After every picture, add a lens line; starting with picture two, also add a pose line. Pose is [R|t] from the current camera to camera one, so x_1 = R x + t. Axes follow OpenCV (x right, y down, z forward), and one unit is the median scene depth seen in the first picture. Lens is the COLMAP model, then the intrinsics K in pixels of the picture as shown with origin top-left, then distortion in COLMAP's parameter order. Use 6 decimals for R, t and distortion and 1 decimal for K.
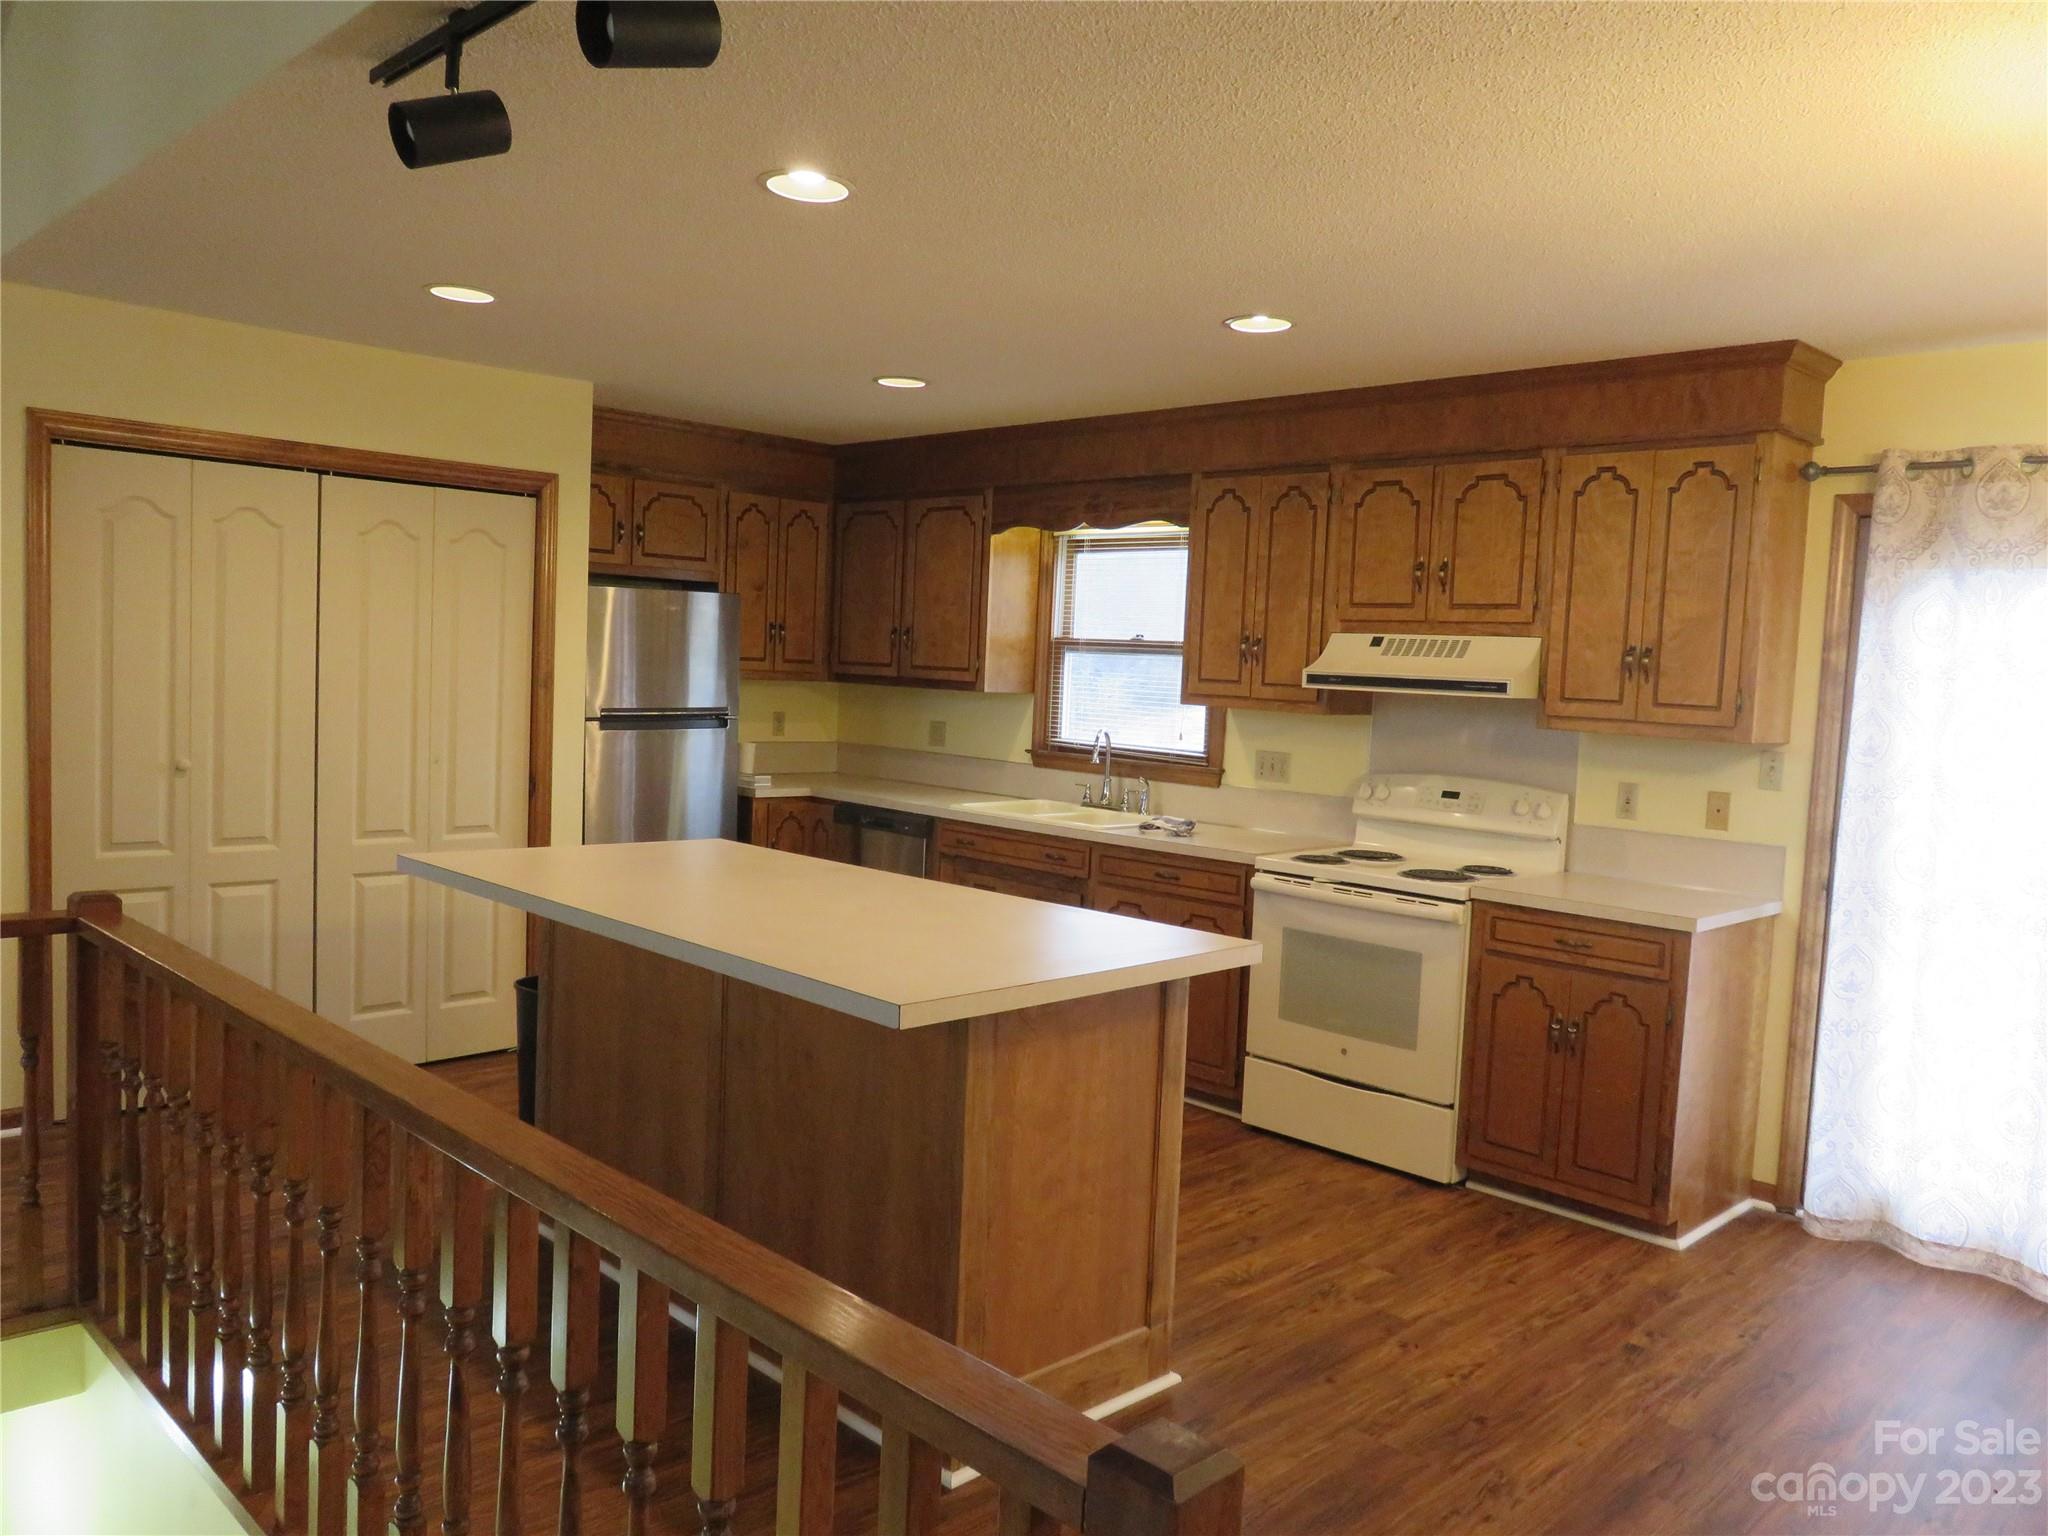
lens RADIAL K [[1535.3, 0, 1024.0], [0, 1535.3, 768.0], [0, 0, 1]] dist [-0.004132, -0.002970]
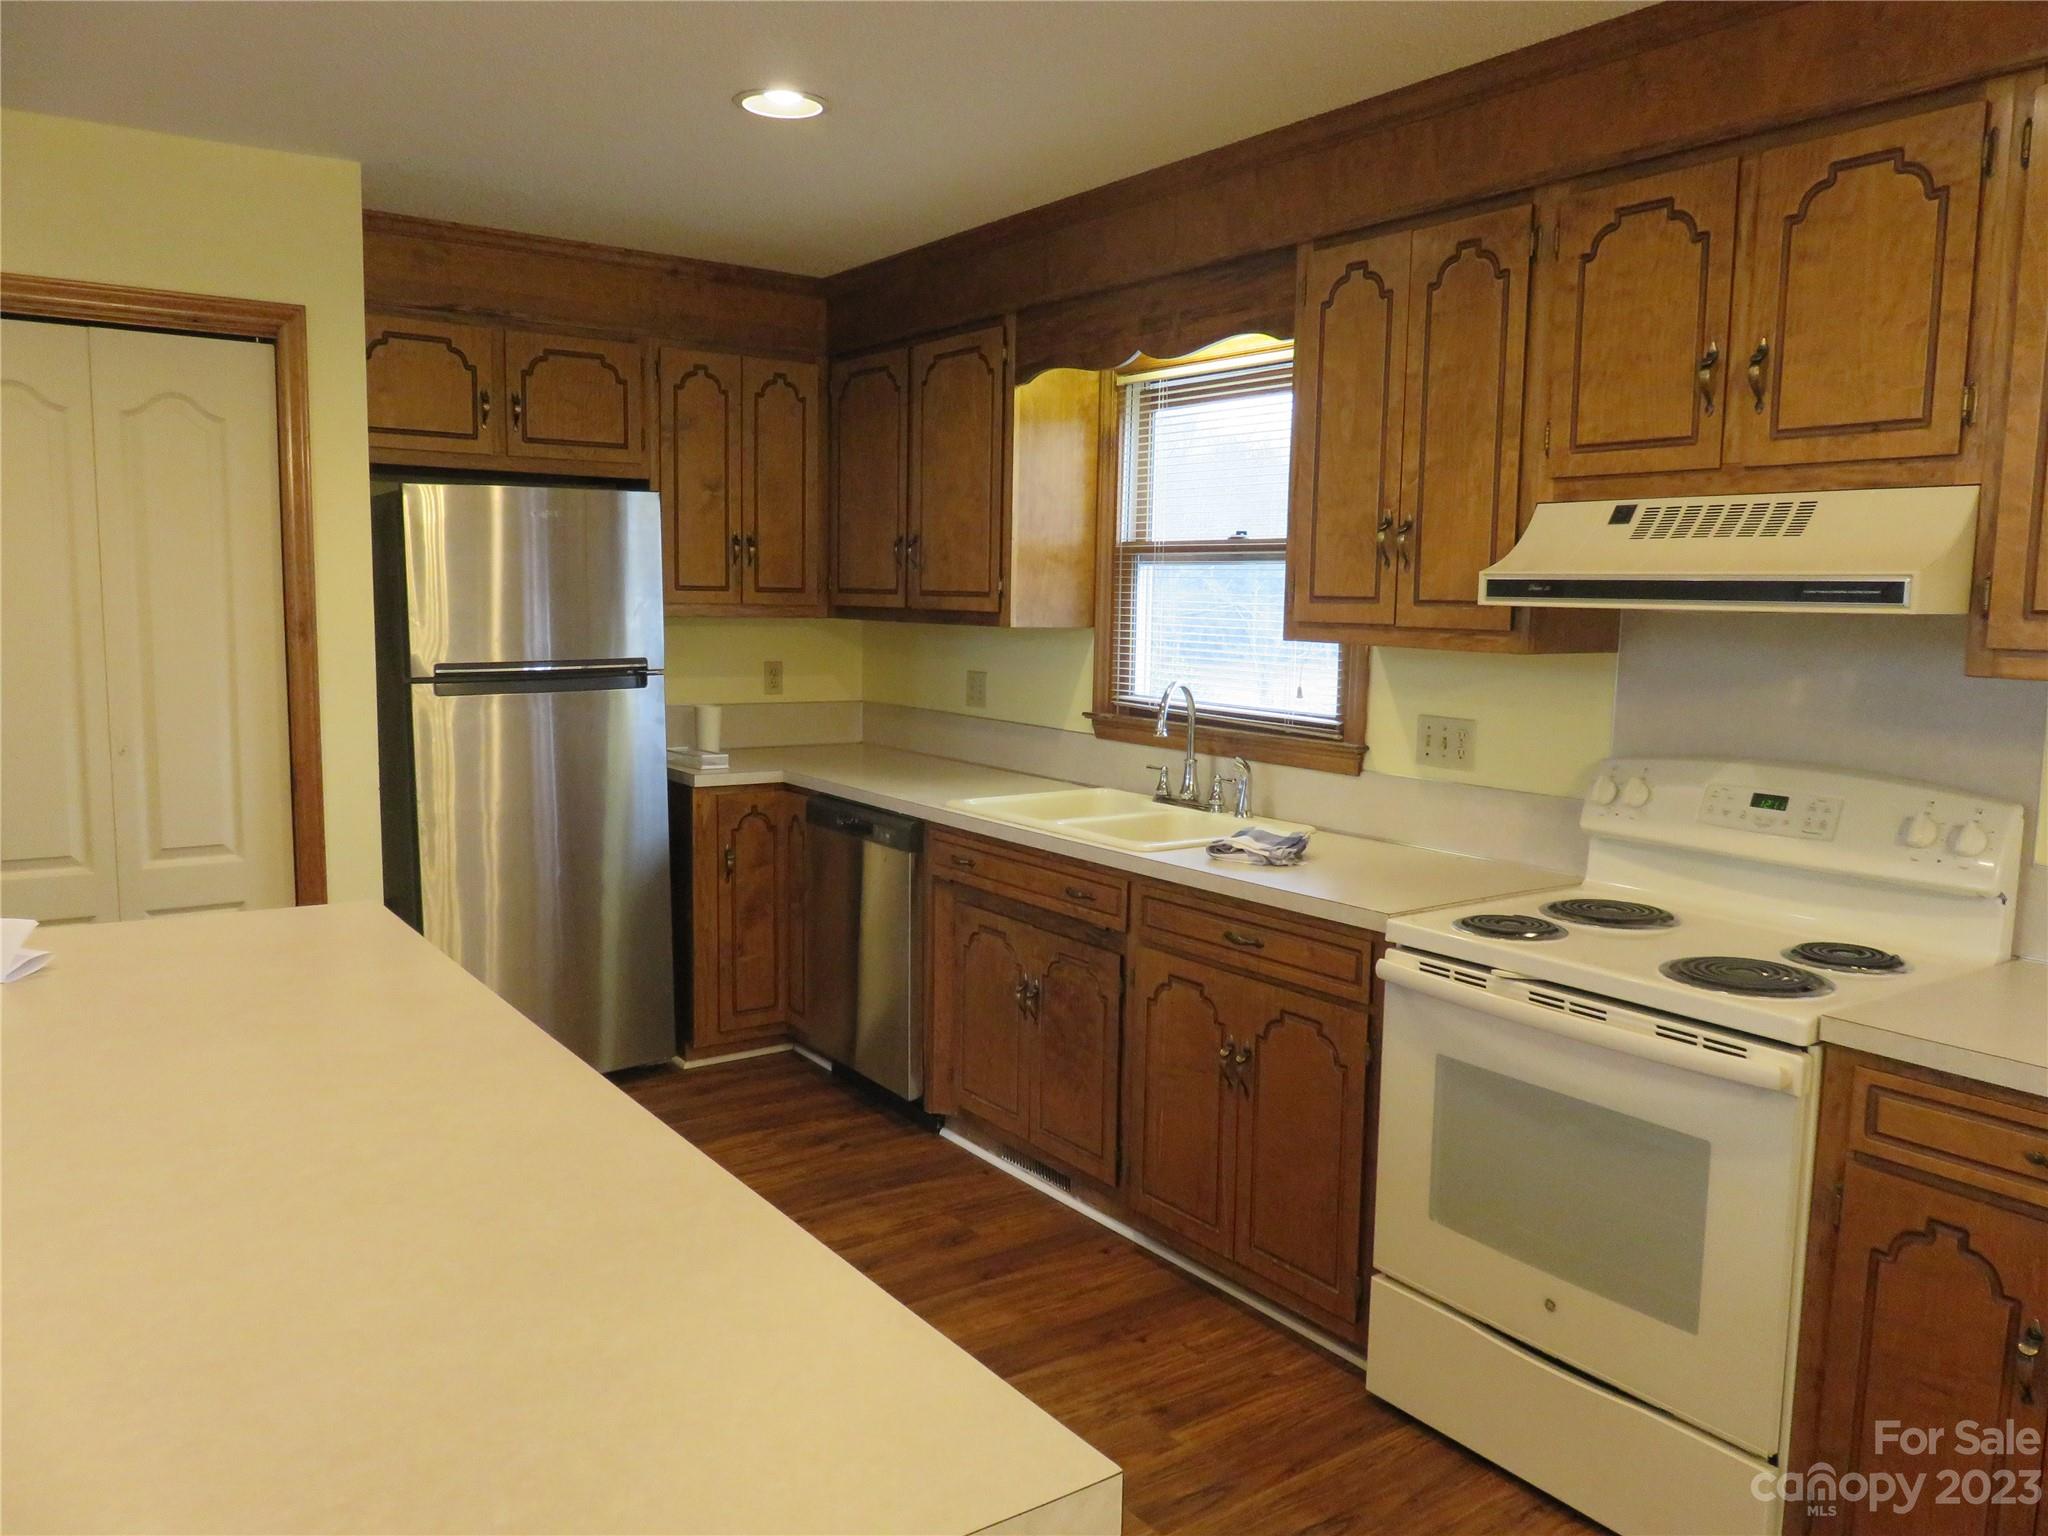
lens RADIAL K [[1535.3, 0, 1024.0], [0, 1535.3, 768.0], [0, 0, 1]] dist [-0.004132, -0.002970]
pose [[0.985762, -0.006849, -0.168008, 0.105228], [0.013480, 0.999173, 0.038359, -0.016614], [0.167607, -0.040078, 0.985039, 0.404838]]
